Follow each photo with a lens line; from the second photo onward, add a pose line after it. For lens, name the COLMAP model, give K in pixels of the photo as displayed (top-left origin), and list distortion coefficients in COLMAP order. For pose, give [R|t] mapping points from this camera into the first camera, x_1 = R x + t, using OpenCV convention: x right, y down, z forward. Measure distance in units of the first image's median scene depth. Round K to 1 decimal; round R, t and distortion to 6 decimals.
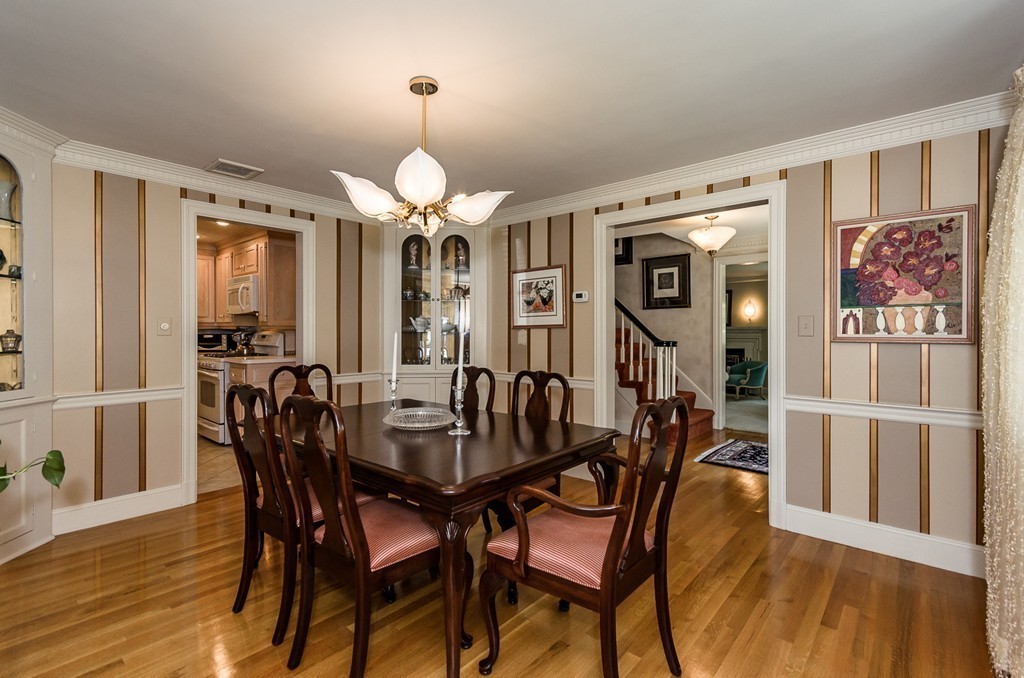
lens RADIAL K [[469.3, 0, 509.8], [0, 469.3, 334.7], [0, 0, 1]] dist [-0.000940, -0.000027]
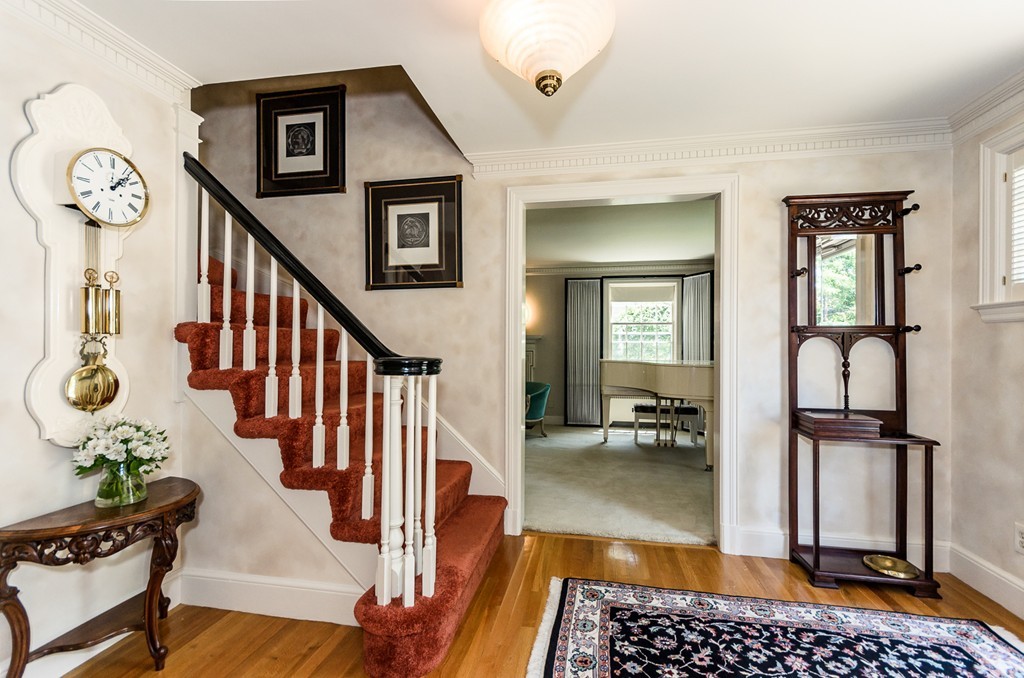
lens RADIAL K [[469.3, 0, 511.8], [0, 469.3, 341.3], [0, 0, 1]] dist [-0.000940, -0.000027]
pose [[0.866424, 0.008893, 0.499230, 0.187710], [-0.004244, 0.999936, -0.010446, 0.003067], [-0.499291, 0.006932, 0.866407, 0.553423]]
